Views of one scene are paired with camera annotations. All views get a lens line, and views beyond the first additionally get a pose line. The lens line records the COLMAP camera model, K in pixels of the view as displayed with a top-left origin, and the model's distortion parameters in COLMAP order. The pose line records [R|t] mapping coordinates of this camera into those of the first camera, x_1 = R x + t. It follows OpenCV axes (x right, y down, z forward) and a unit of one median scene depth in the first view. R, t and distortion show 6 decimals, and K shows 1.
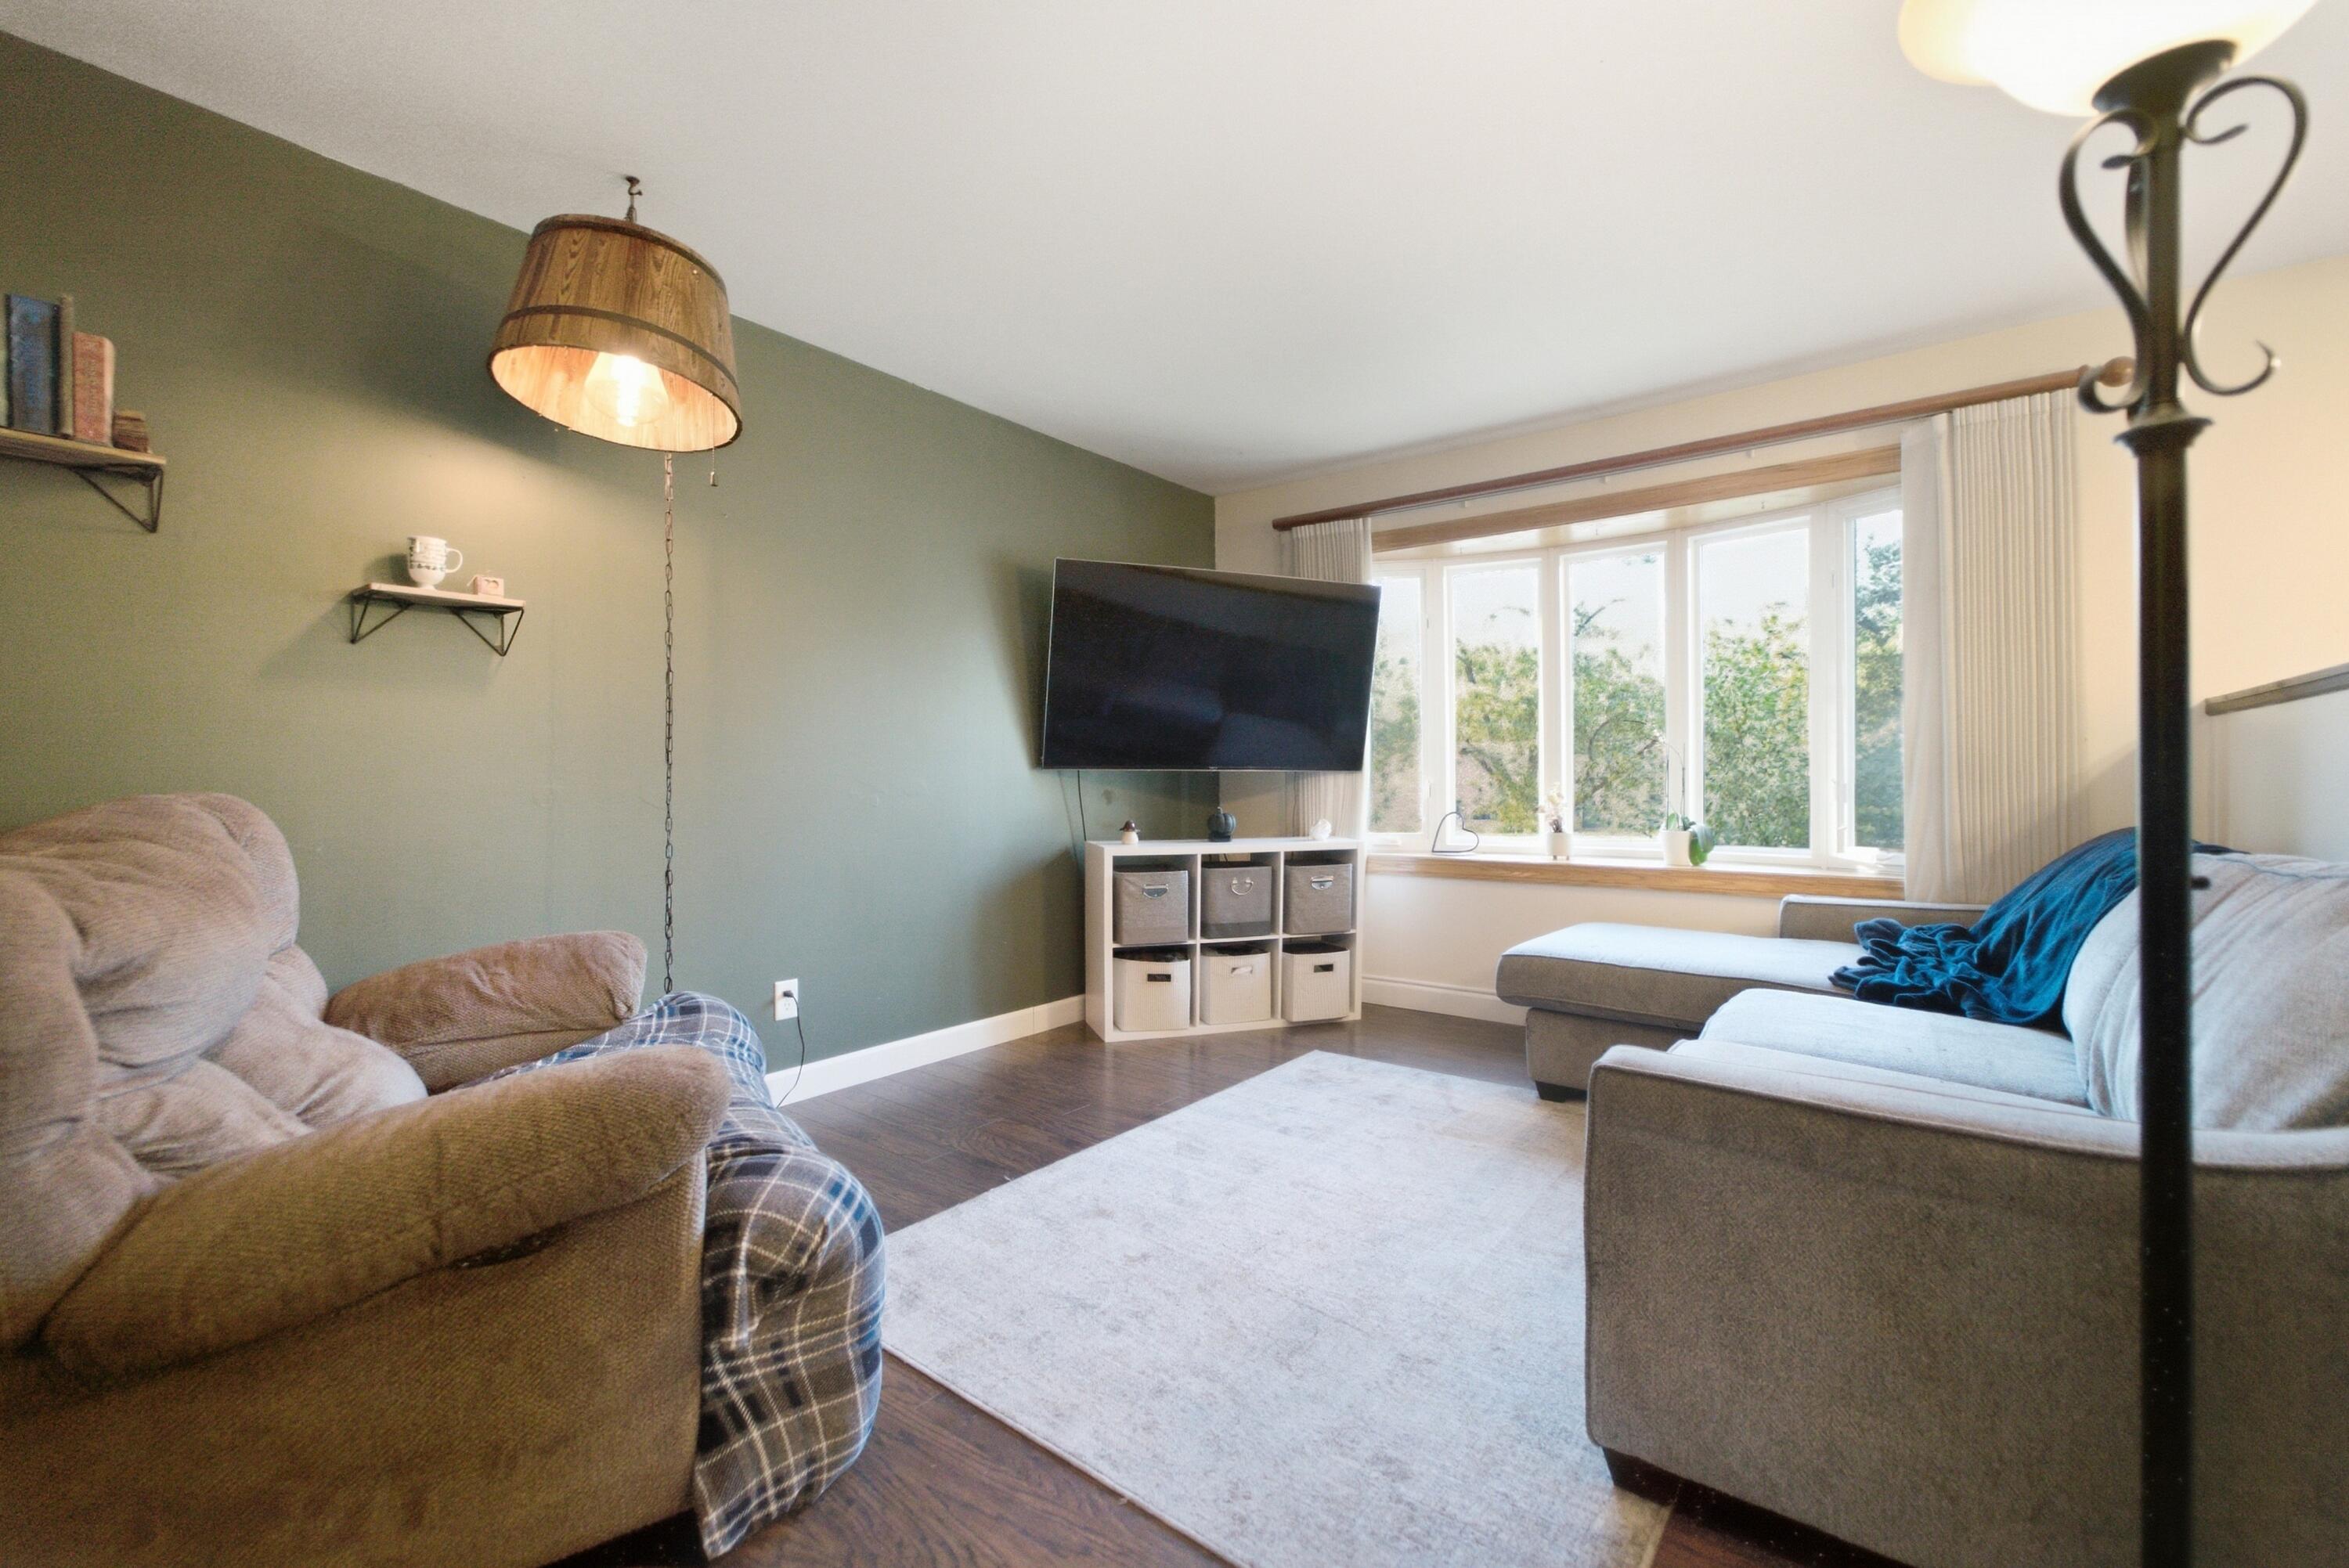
lens RADIAL K [[954.2, 0, 1182.6], [0, 954.2, 760.7], [0, 0, 1]] dist [0.001600, 0.000218]
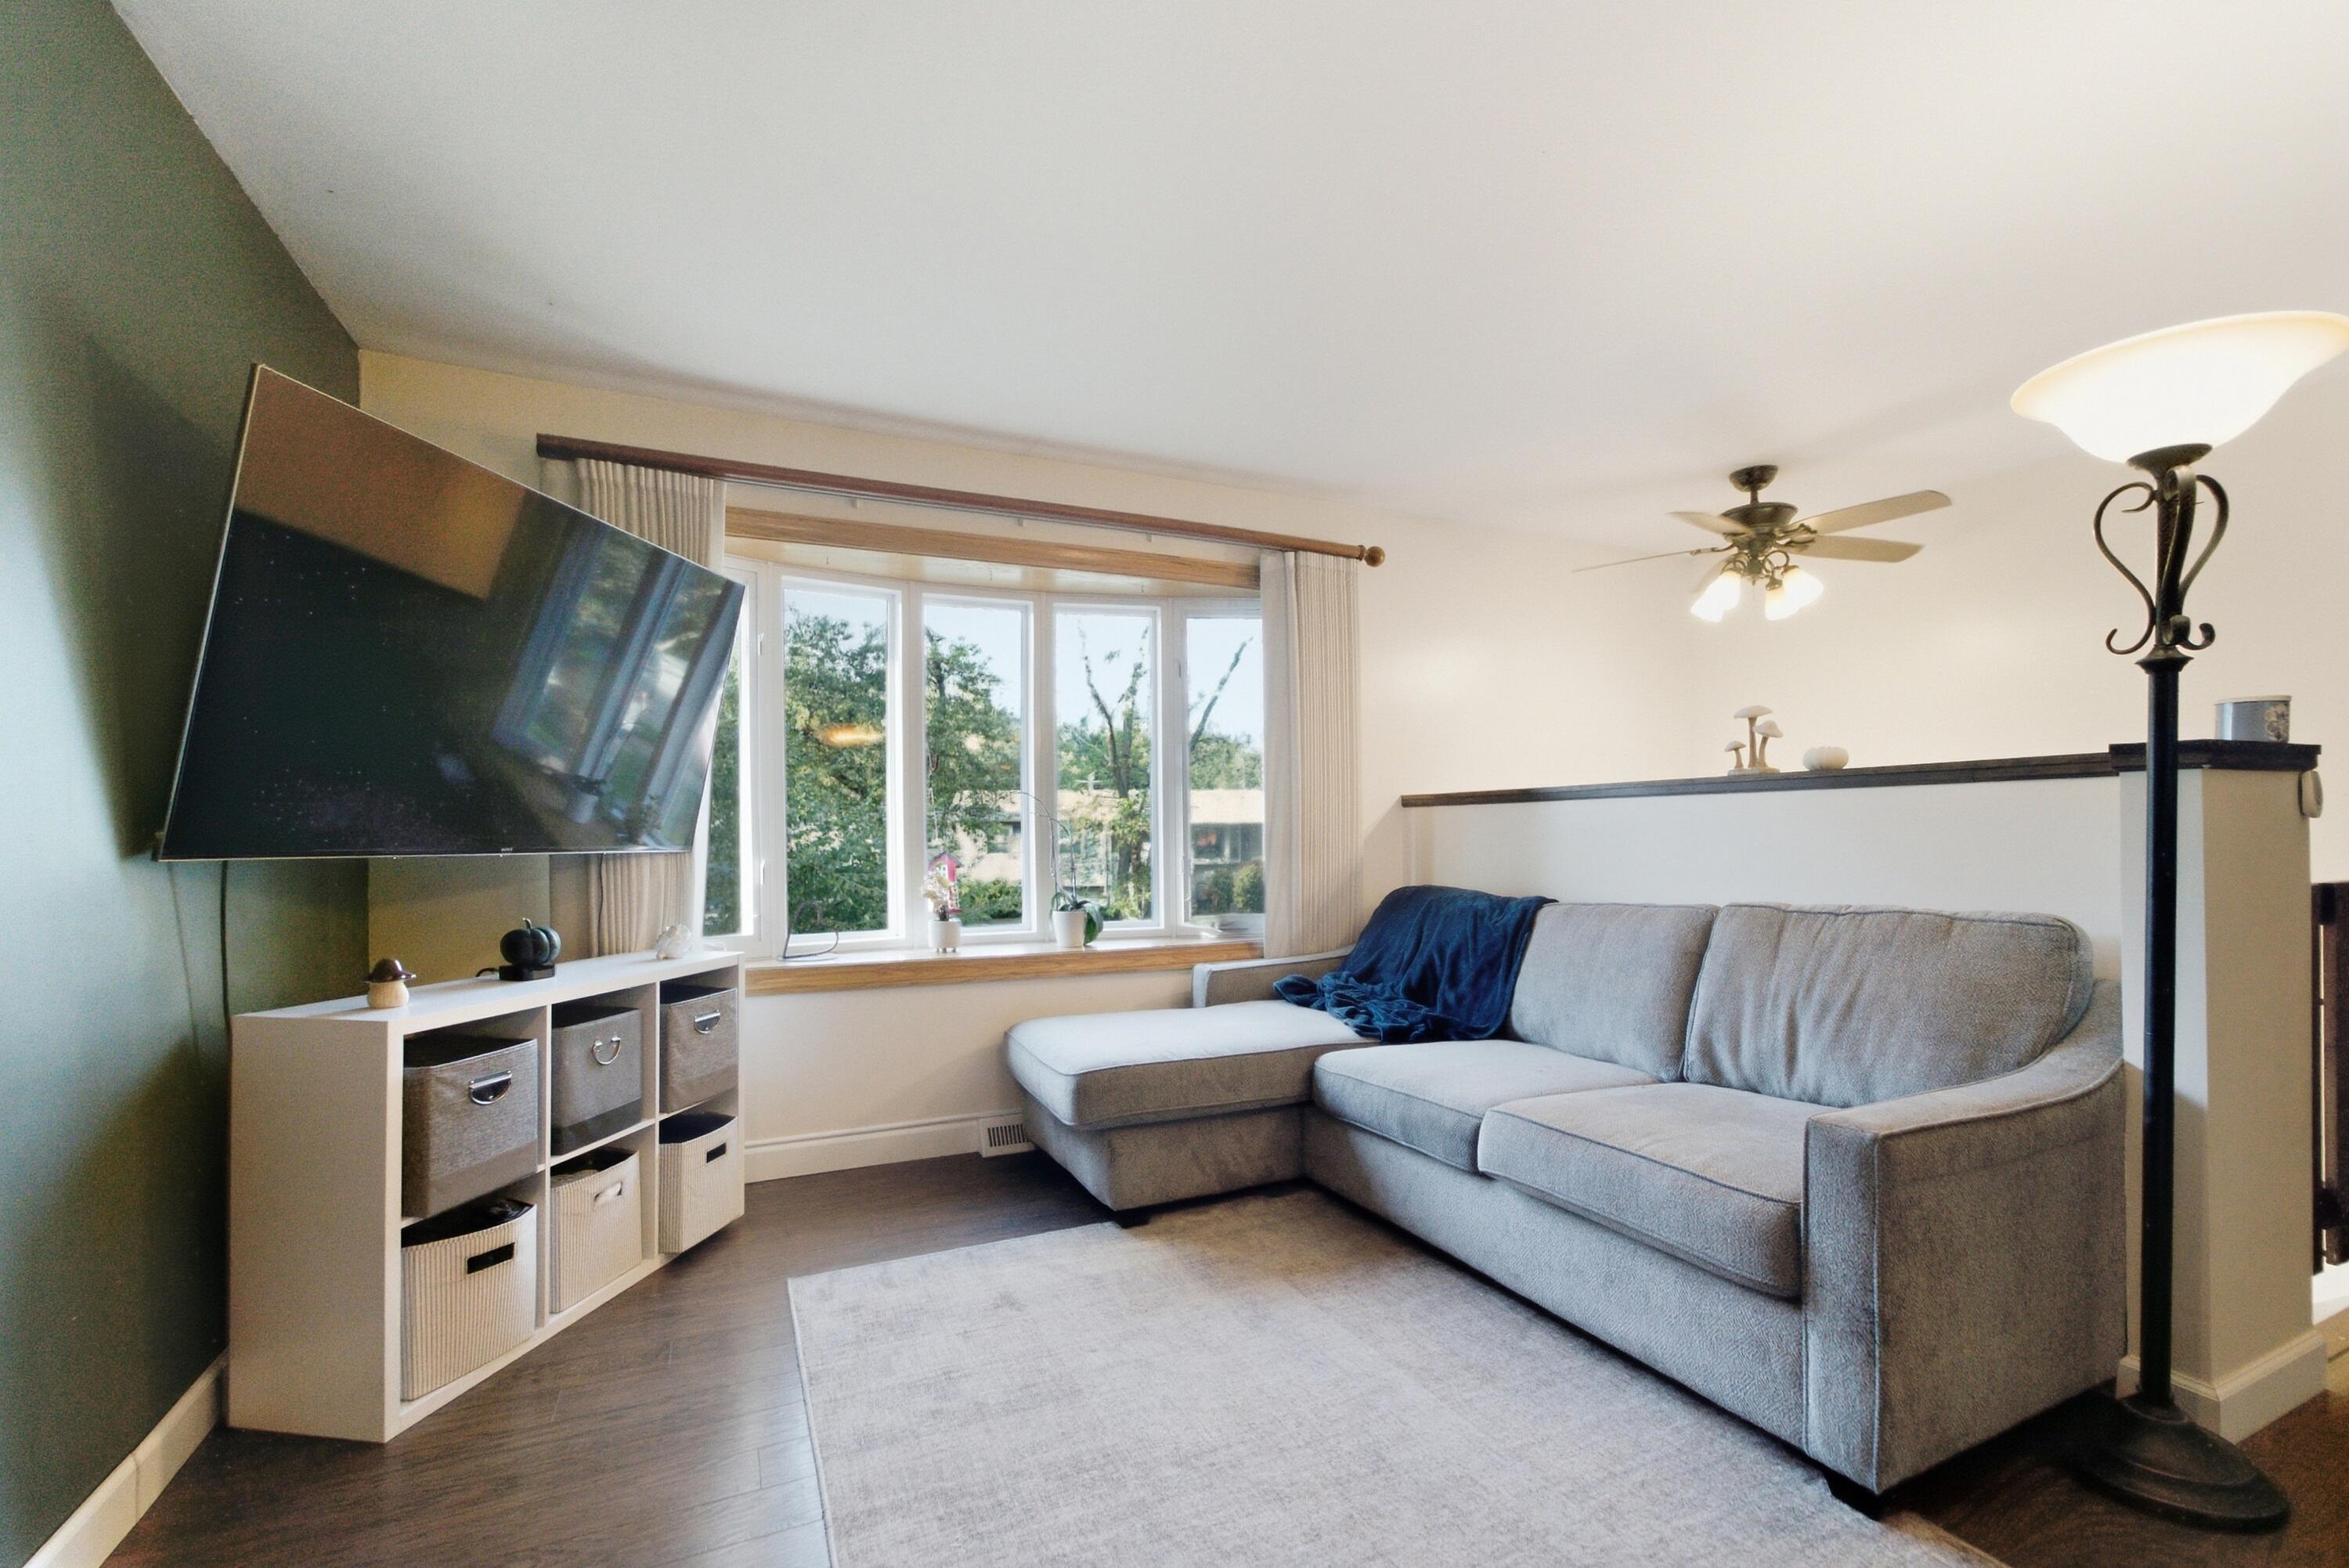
lens RADIAL K [[1094.8, 0, 1180.5], [0, 1094.8, 823.4], [0, 0, 1]] dist [-0.000116, 0.098663]
pose [[0.472699, 0.008841, 0.881180, -0.391259], [-0.007594, 0.999953, -0.005959, -0.008183], [-0.881191, -0.003874, 0.472744, 0.379554]]
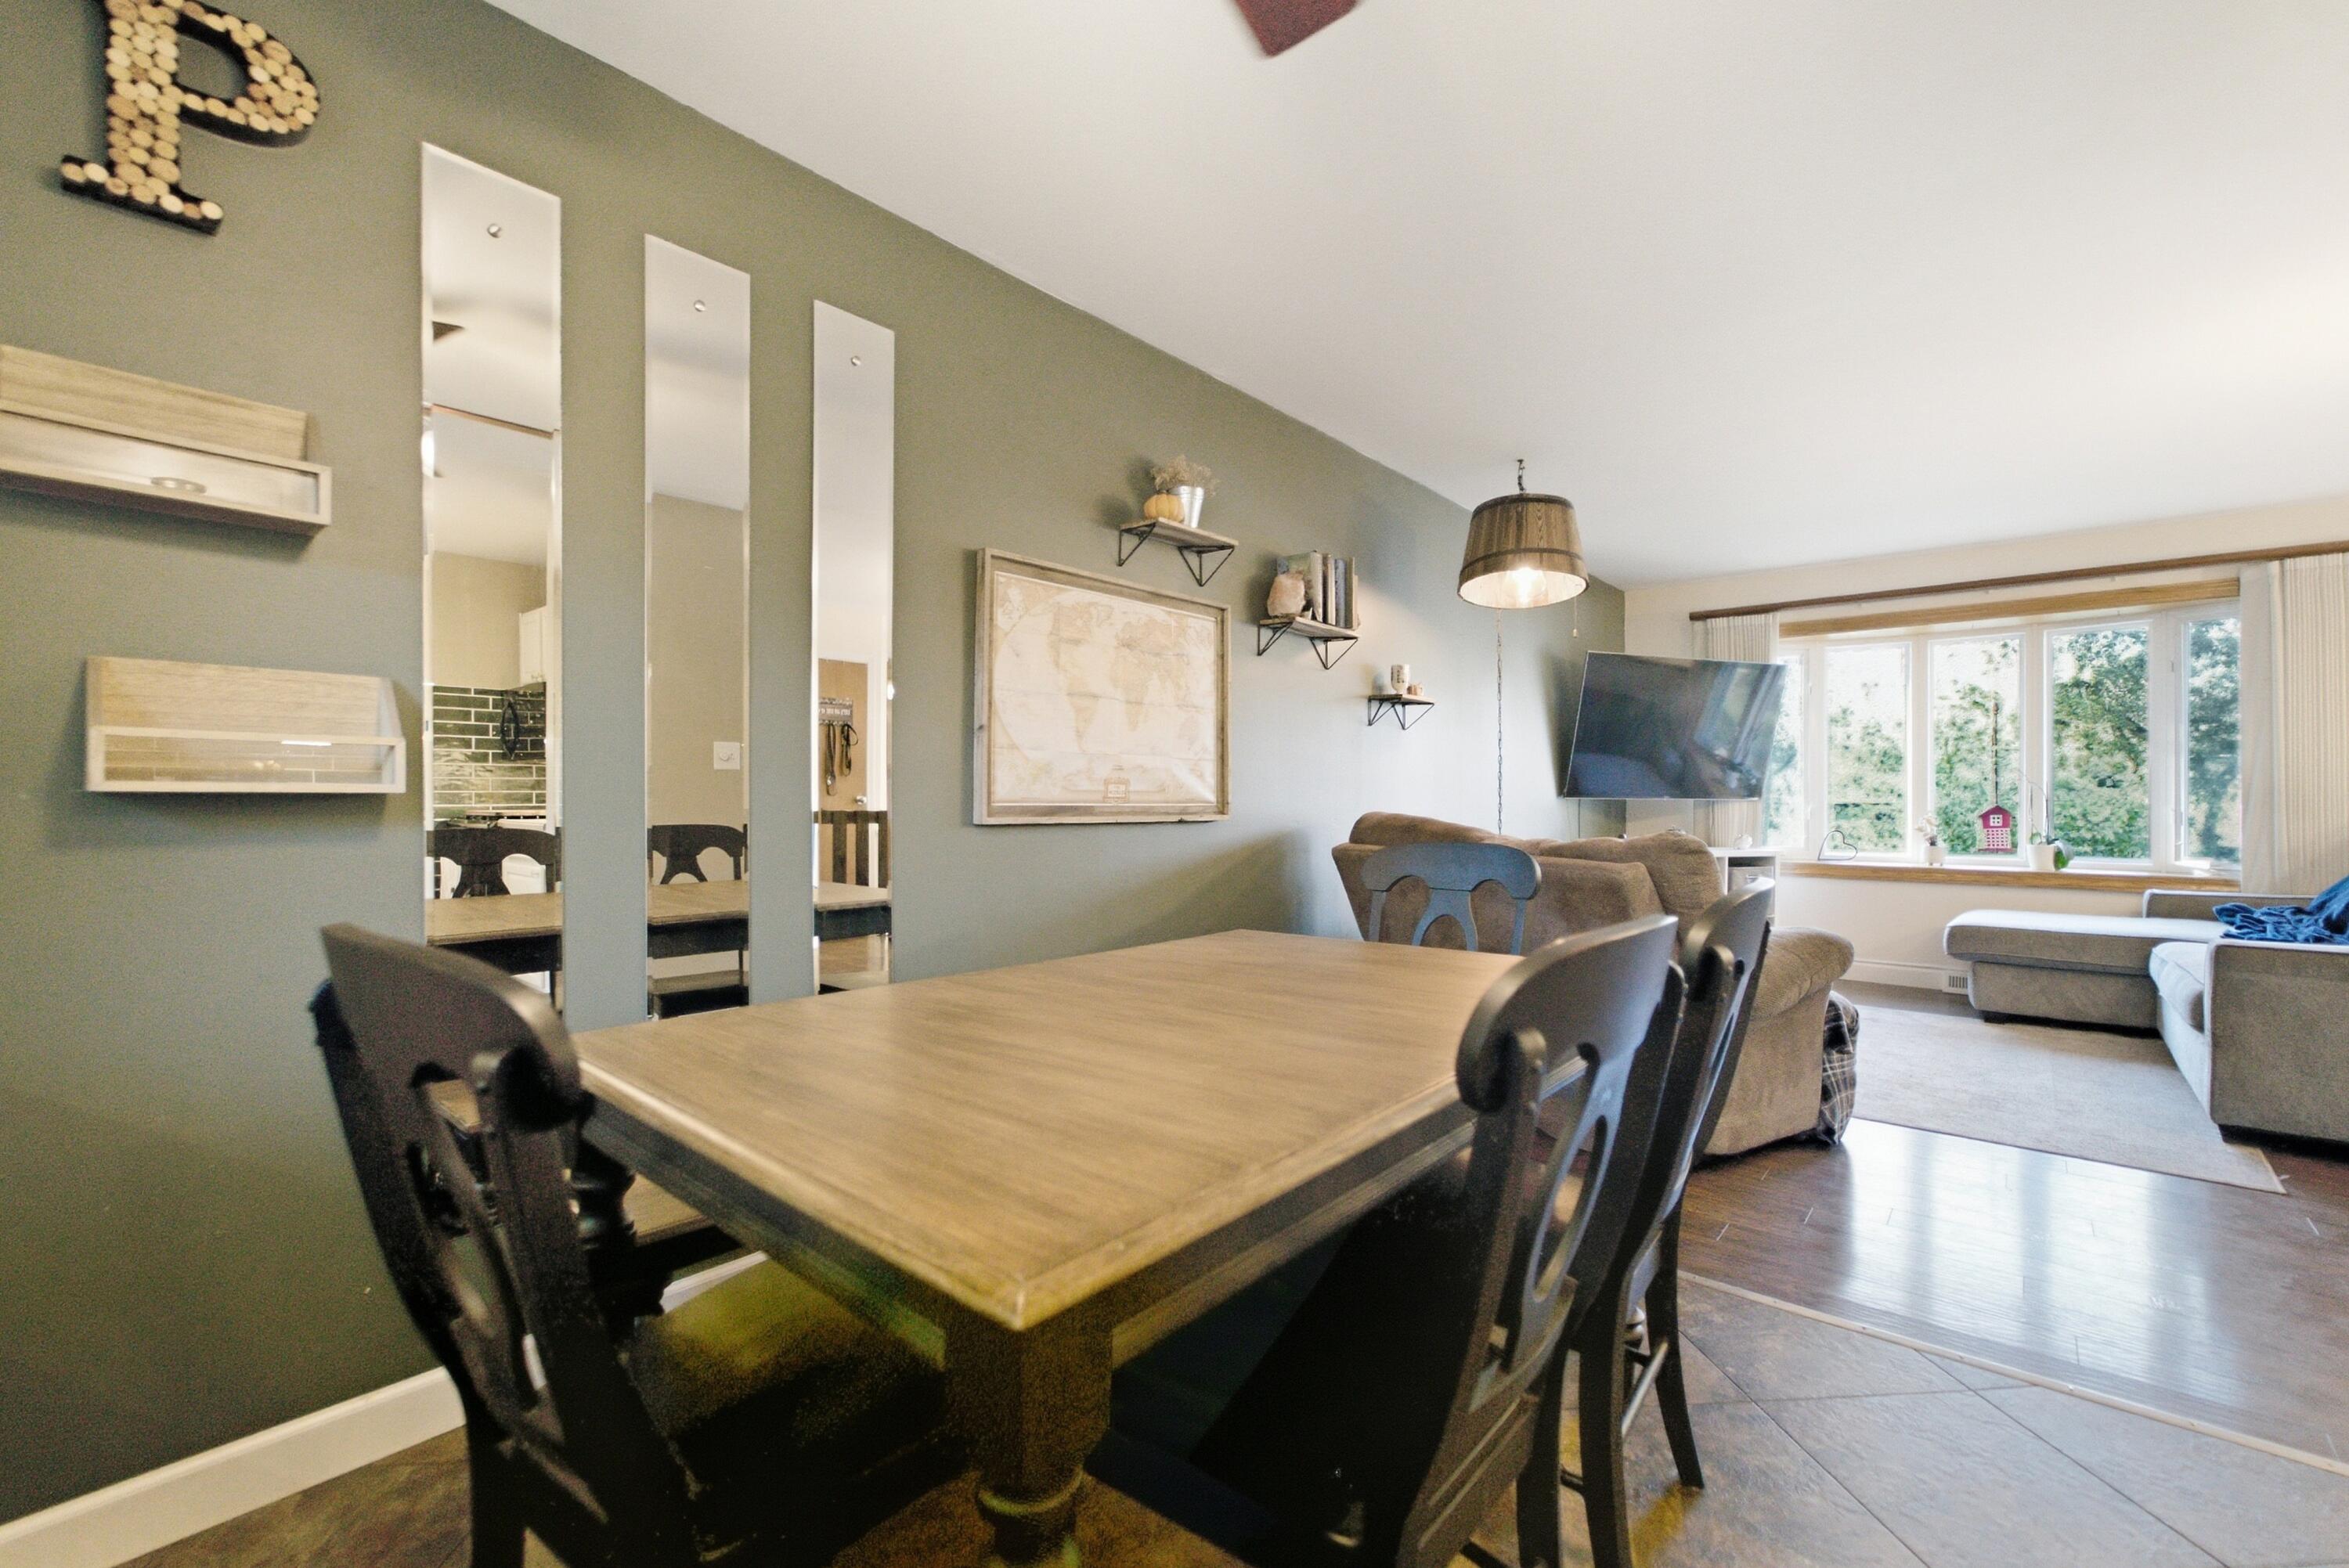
lens RADIAL K [[957.3, 0, 1174.5], [0, 957.3, 784.0], [0, 0, 1]] dist [0.001702, 0.000195]
pose [[0.997564, 0.002932, -0.069696, -0.638113], [-0.002414, 0.999969, 0.007520, -0.022503], [0.069715, -0.007334, 0.997540, -0.479154]]
